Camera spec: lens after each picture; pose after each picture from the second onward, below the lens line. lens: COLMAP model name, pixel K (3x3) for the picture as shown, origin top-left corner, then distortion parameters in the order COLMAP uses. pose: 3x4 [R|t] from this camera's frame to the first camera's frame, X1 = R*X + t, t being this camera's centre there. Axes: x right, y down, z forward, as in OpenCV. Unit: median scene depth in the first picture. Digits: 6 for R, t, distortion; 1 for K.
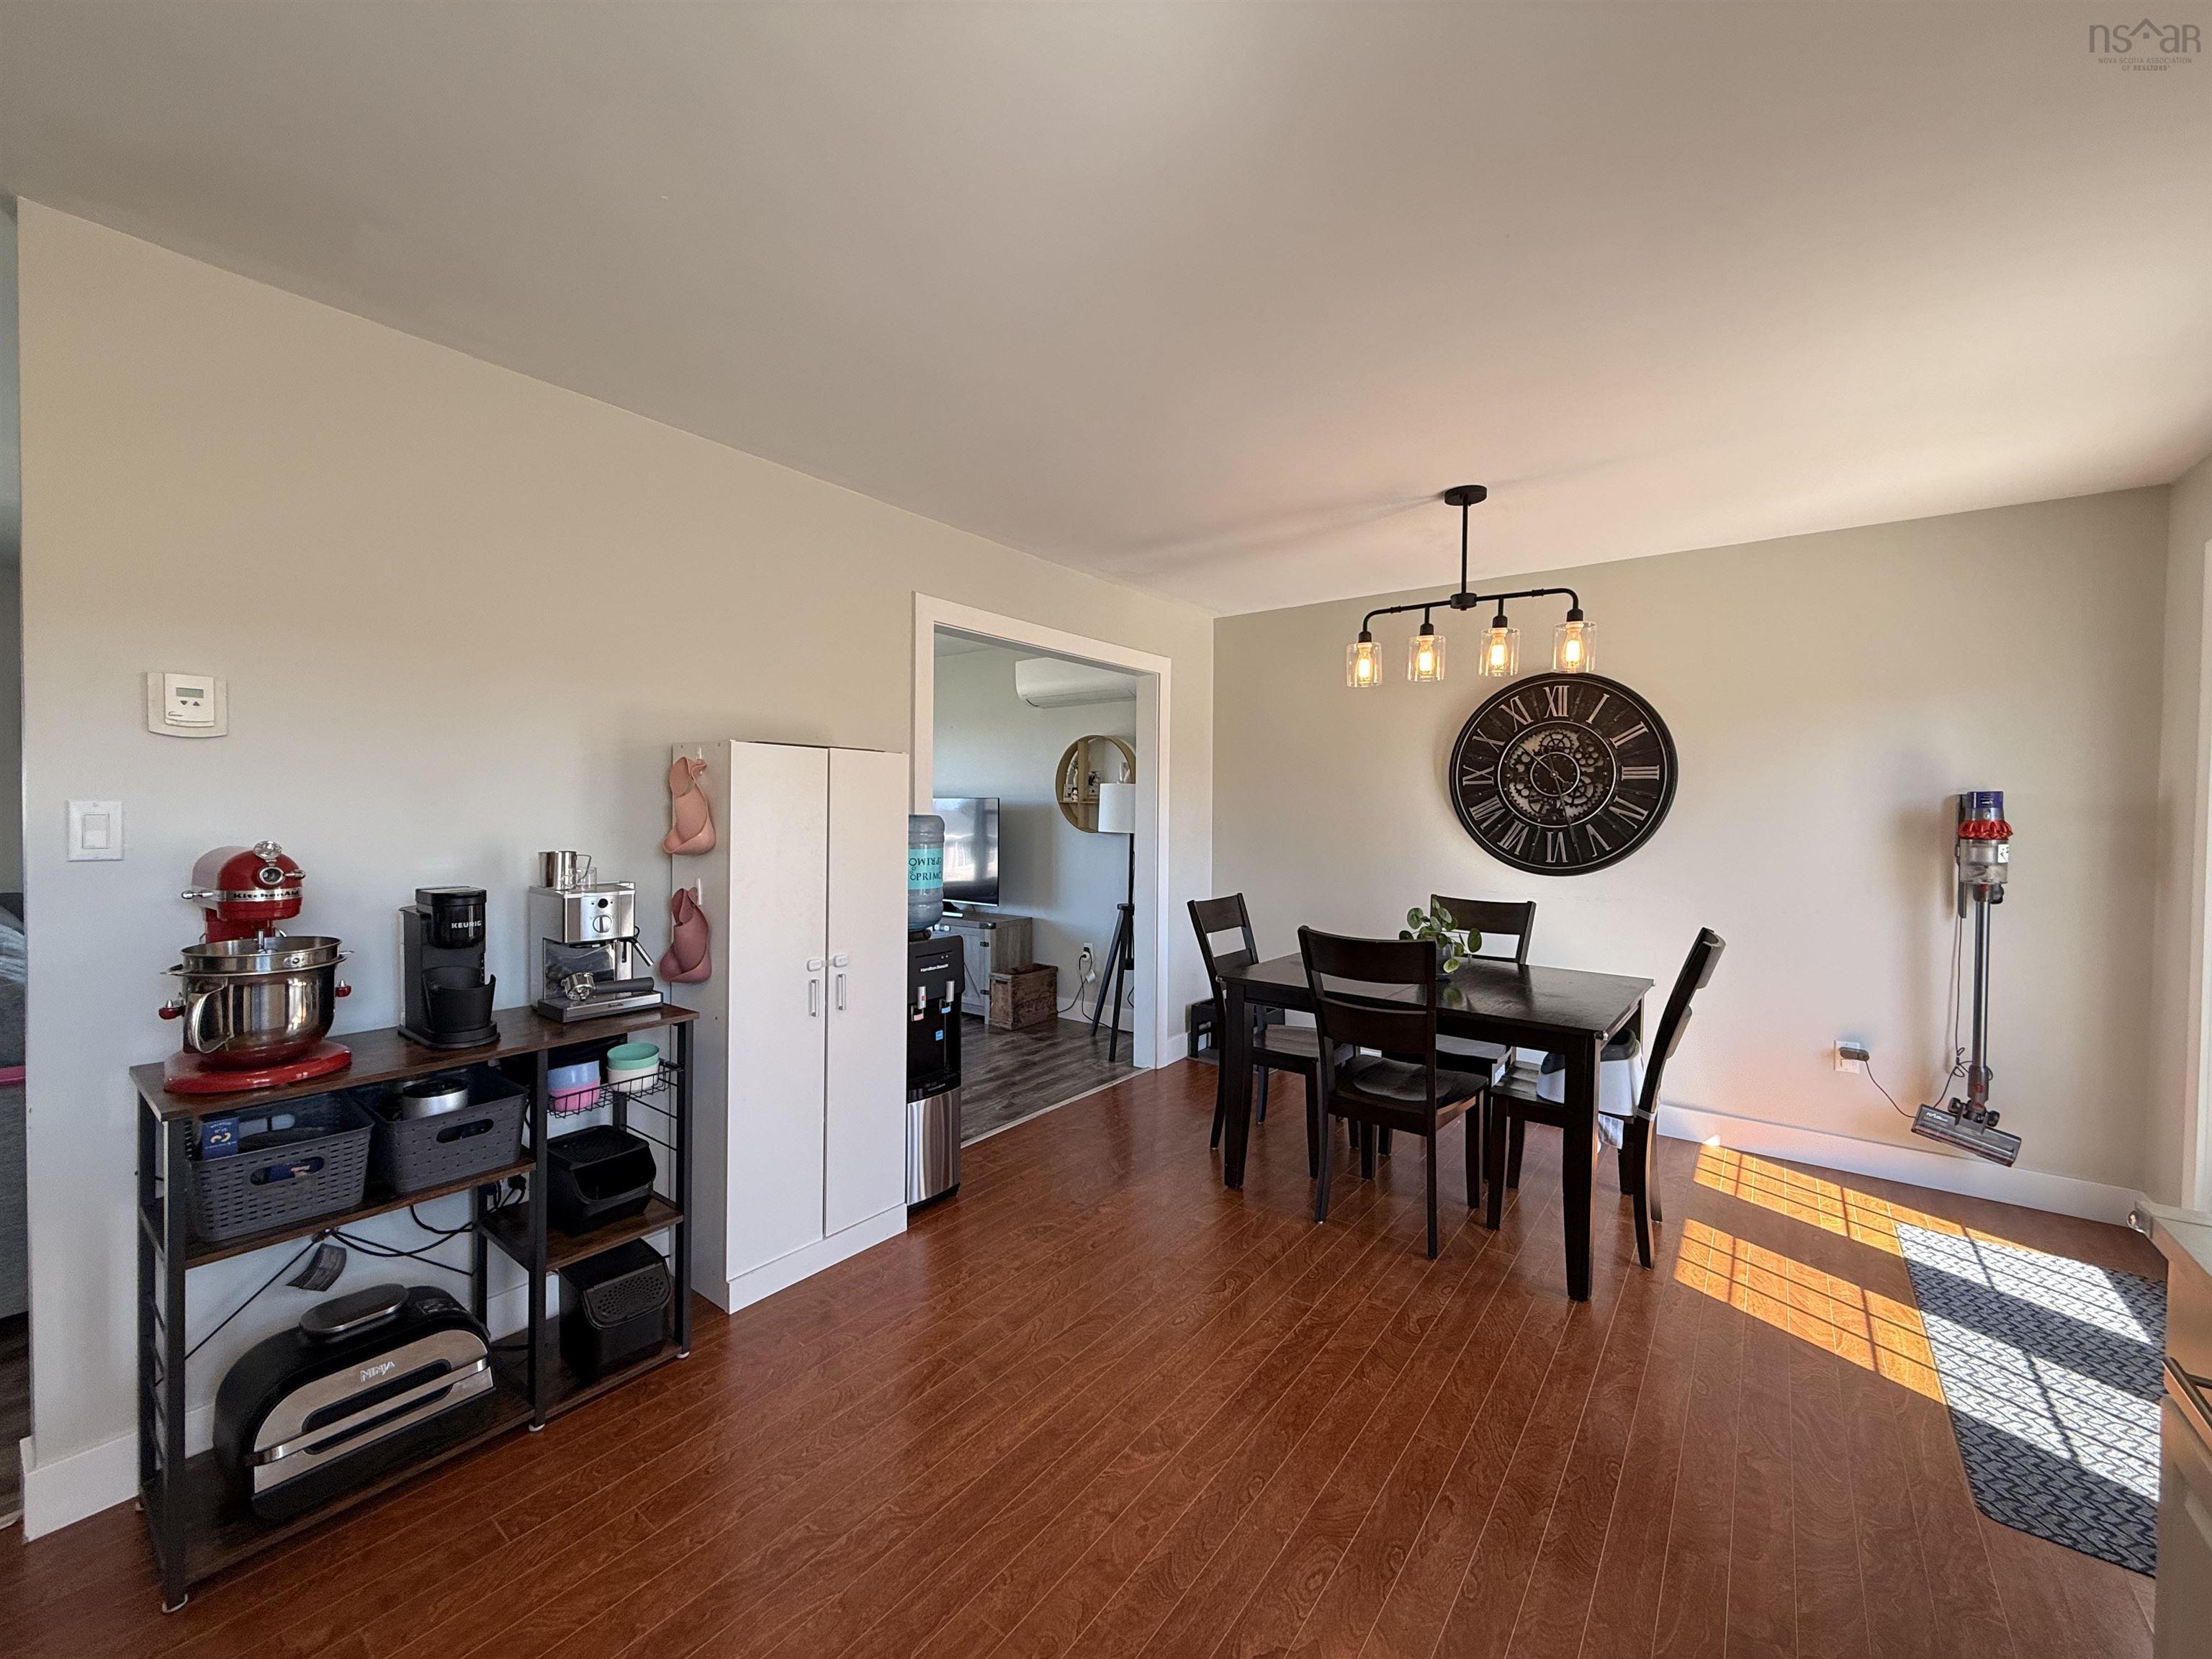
lens RADIAL K [[877.3, 0, 1102.5], [0, 877.3, 829.5], [0, 0, 1]] dist [-0.000584, -0.000832]
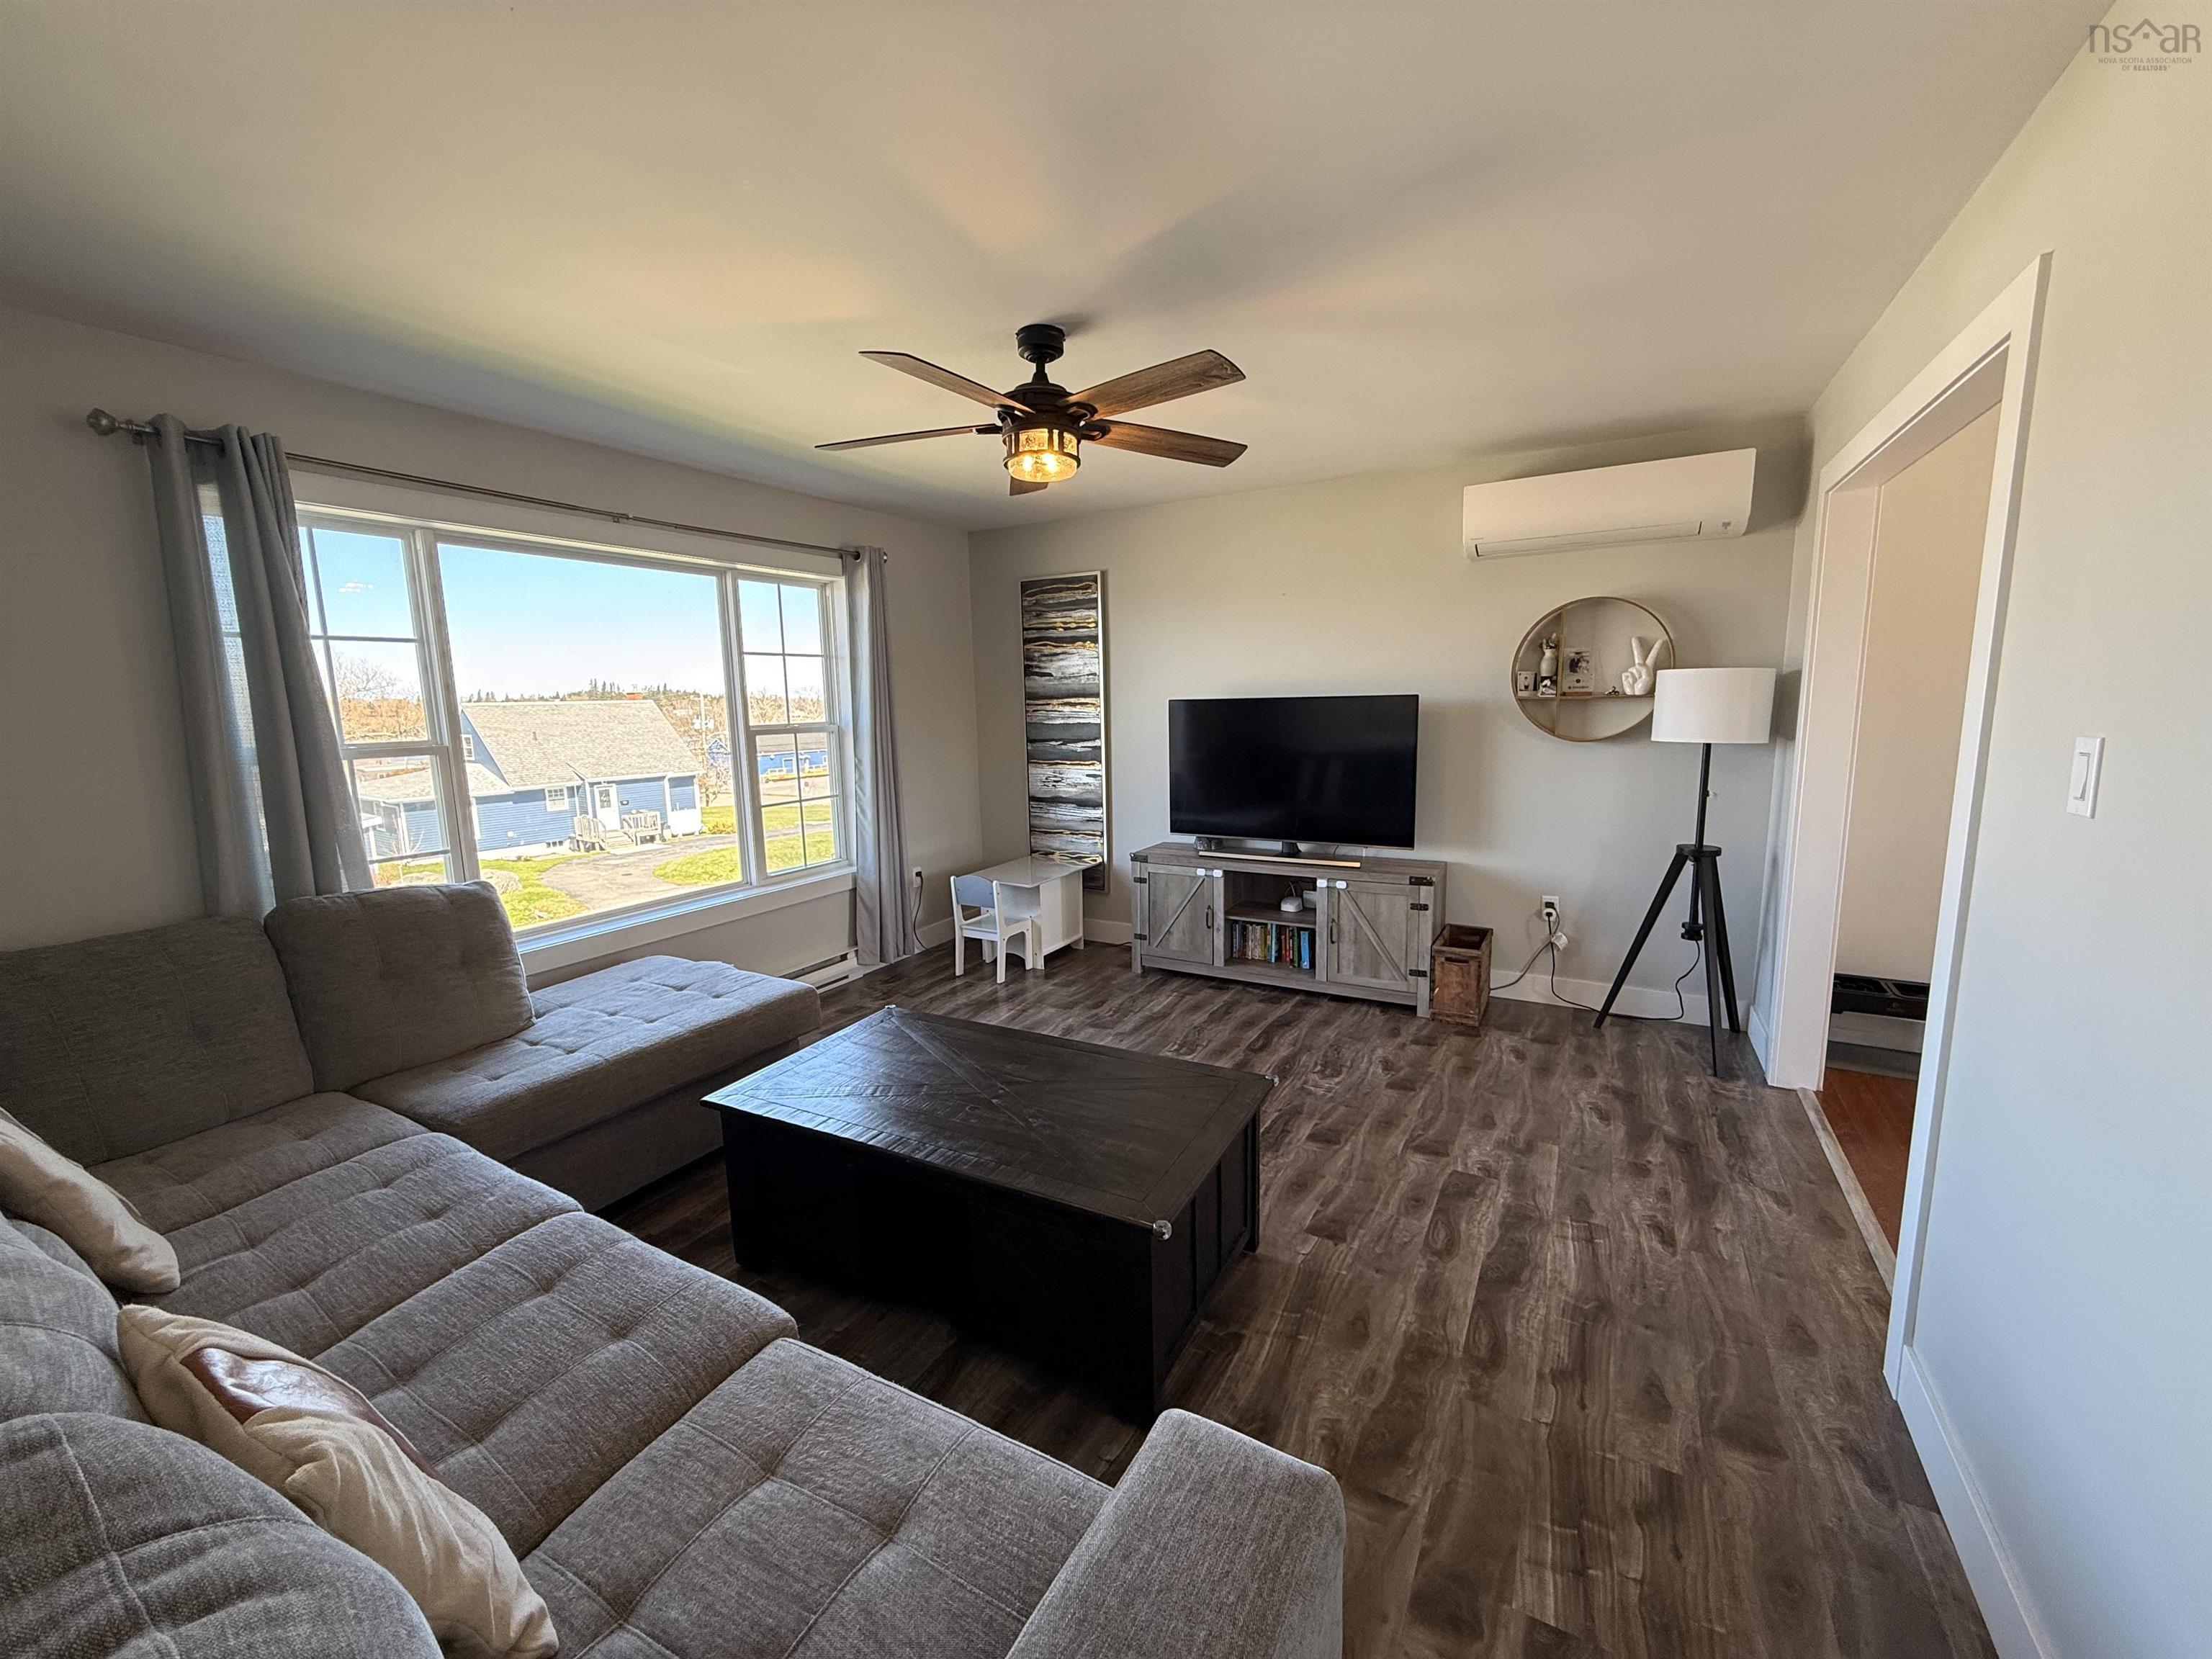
lens RADIAL K [[877.3, 0, 1108.6], [0, 877.3, 828.9], [0, 0, 1]] dist [-0.000584, -0.000832]
pose [[0.990410, -0.050303, 0.128679, -0.468950], [0.033479, 0.990986, 0.129713, -0.030055], [-0.134044, -0.124161, 0.983166, 0.354979]]
